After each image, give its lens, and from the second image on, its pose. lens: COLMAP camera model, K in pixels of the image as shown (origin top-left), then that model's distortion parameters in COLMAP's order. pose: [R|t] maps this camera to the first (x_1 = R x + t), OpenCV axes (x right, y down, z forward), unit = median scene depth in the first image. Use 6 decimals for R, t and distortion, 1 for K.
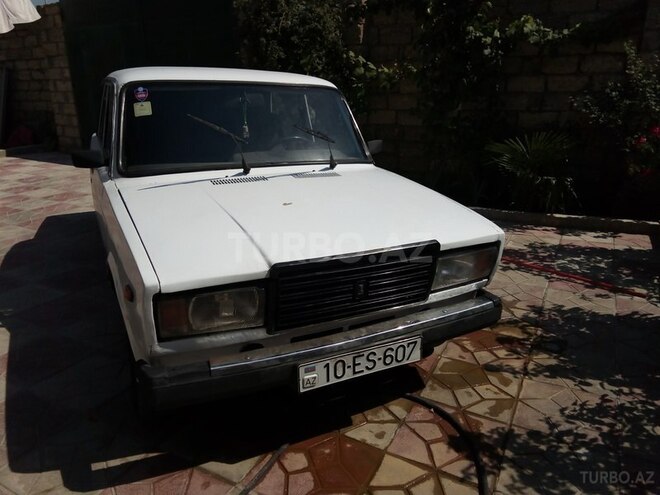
lens RADIAL K [[495.1, 0, 328.7], [0, 495.1, 244.6], [0, 0, 1]] dist [0.105386, -0.130020]
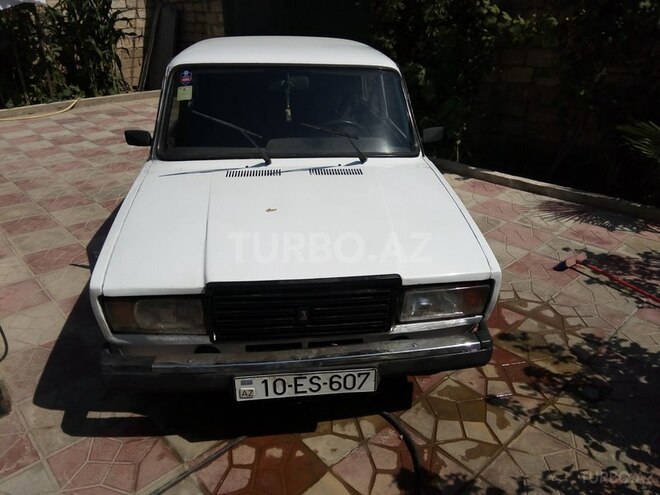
lens RADIAL K [[495.1, 0, 328.1], [0, 495.1, 243.0], [0, 0, 1]] dist [0.105386, -0.130020]
pose [[0.942440, 0.142072, -0.302691, 0.348072], [-0.103853, 0.984846, 0.138900, -0.172926], [0.317838, -0.099470, 0.942913, 0.091183]]
